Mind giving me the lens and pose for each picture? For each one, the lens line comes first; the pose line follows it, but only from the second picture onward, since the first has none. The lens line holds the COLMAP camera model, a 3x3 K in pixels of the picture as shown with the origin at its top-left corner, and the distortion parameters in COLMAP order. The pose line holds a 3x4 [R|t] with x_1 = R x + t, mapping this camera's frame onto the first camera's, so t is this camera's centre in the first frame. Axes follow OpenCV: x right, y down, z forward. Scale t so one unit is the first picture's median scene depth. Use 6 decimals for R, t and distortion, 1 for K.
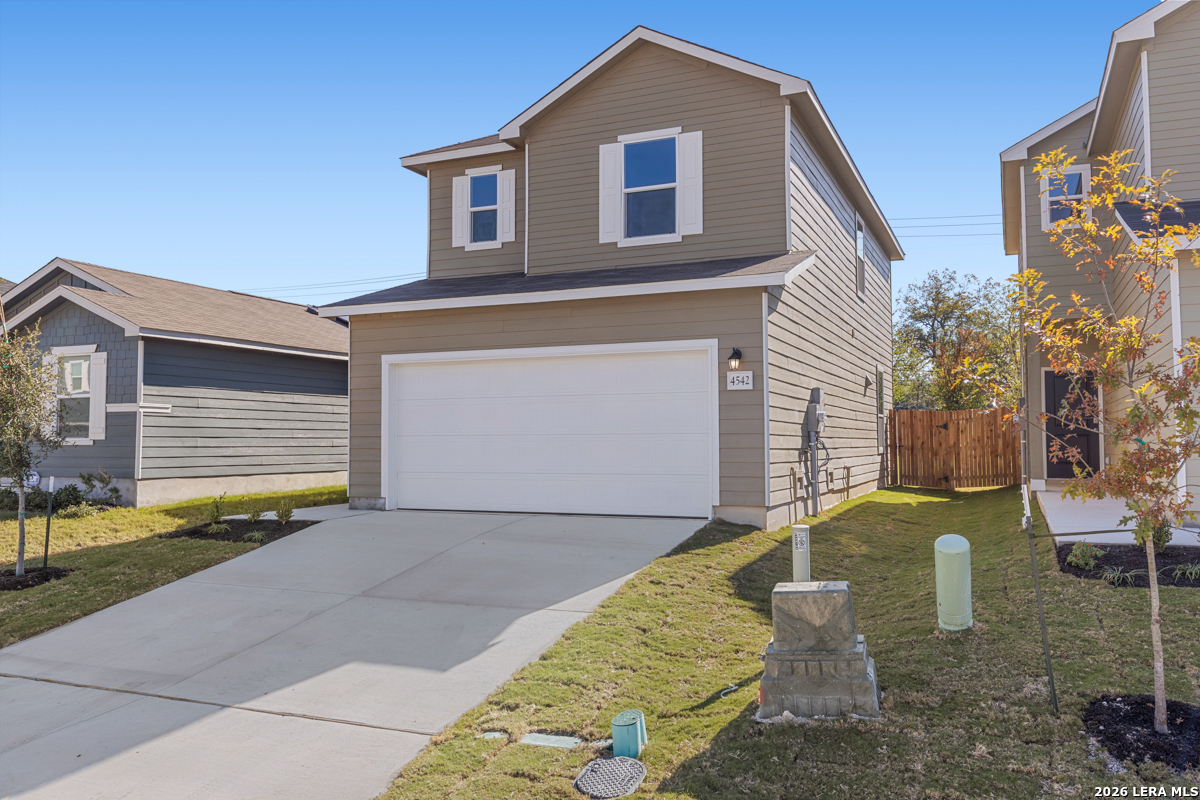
lens RADIAL K [[943.7, 0, 601.8], [0, 943.7, 395.9], [0, 0, 1]] dist [0.005112, -0.002370]
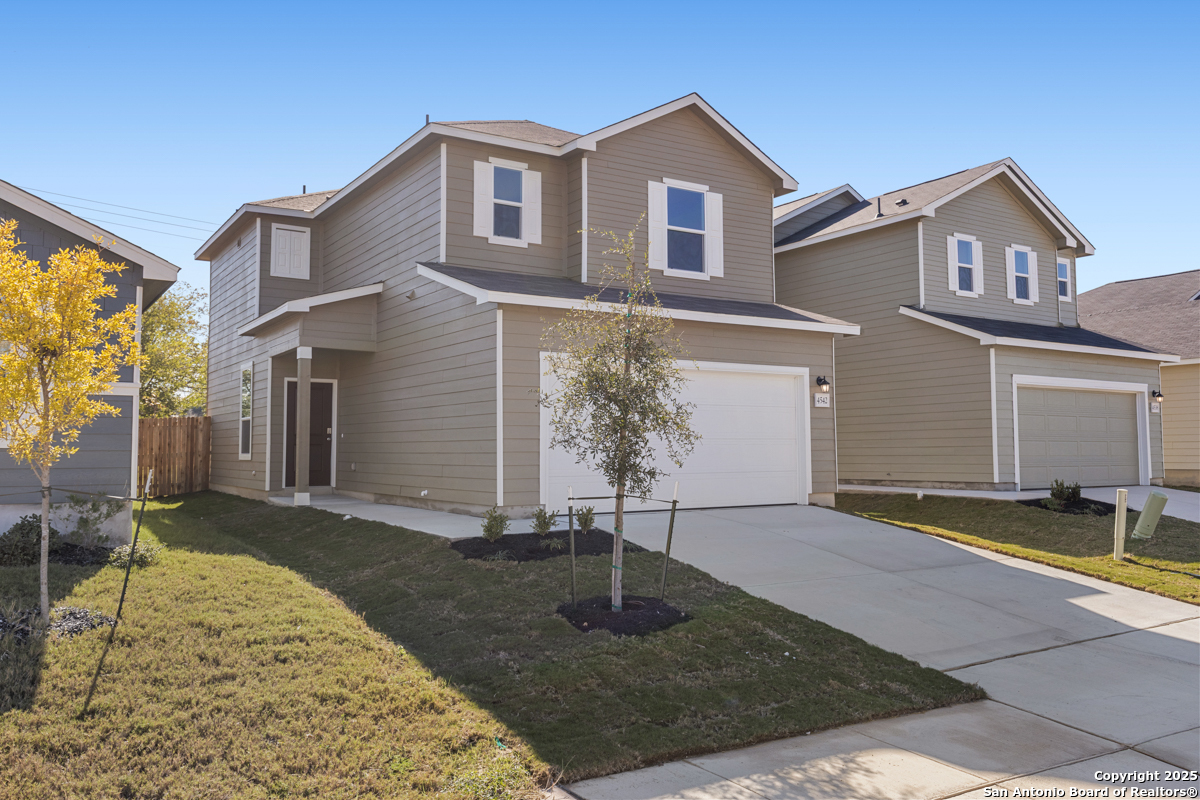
lens RADIAL K [[943.7, 0, 605.2], [0, 943.7, 399.7], [0, 0, 1]] dist [0.005112, -0.002370]
pose [[0.547340, 0.045668, 0.835664, -0.953786], [-0.038021, 0.998836, -0.029682, 0.028863], [-0.836046, -0.015527, 0.548439, 0.426908]]
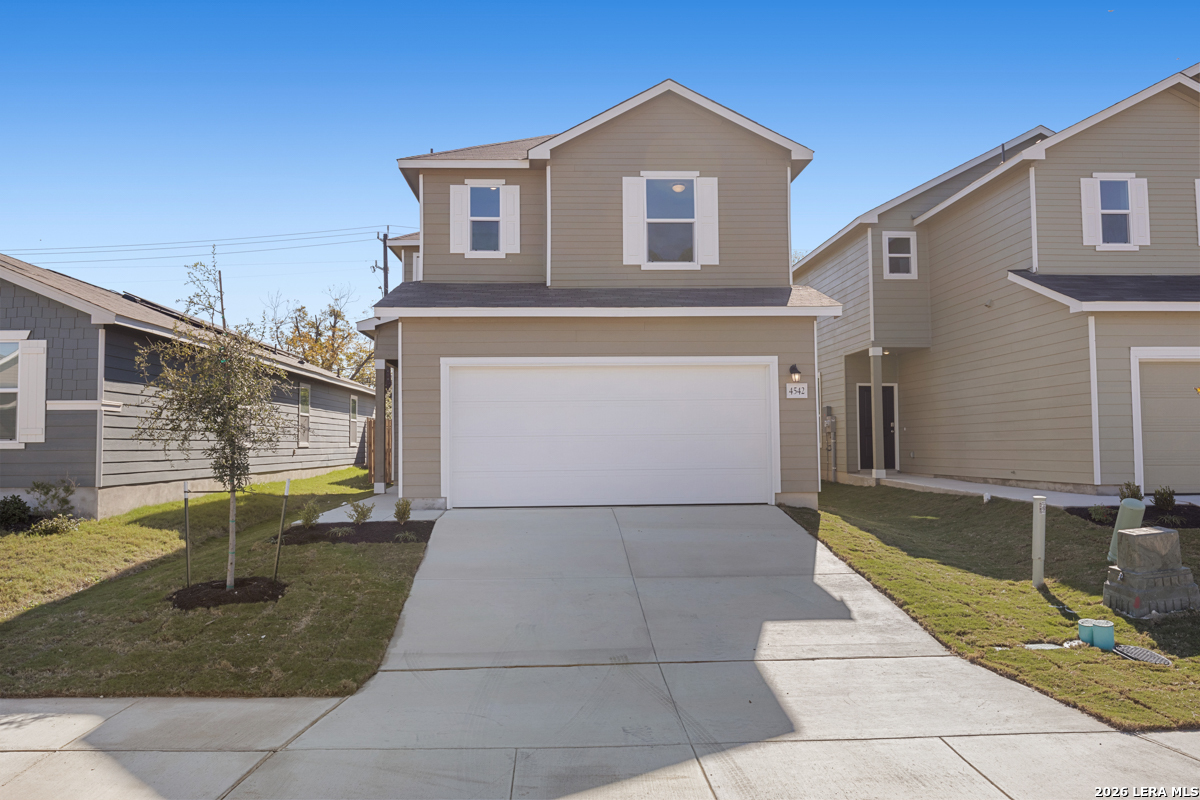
lens RADIAL K [[943.7, 0, 602.5], [0, 943.7, 399.6], [0, 0, 1]] dist [0.005112, -0.002370]
pose [[0.892867, 0.015944, 0.450038, -0.524468], [-0.015658, 0.999868, -0.004360, 0.003746], [-0.450048, -0.003153, 0.892999, 0.010145]]
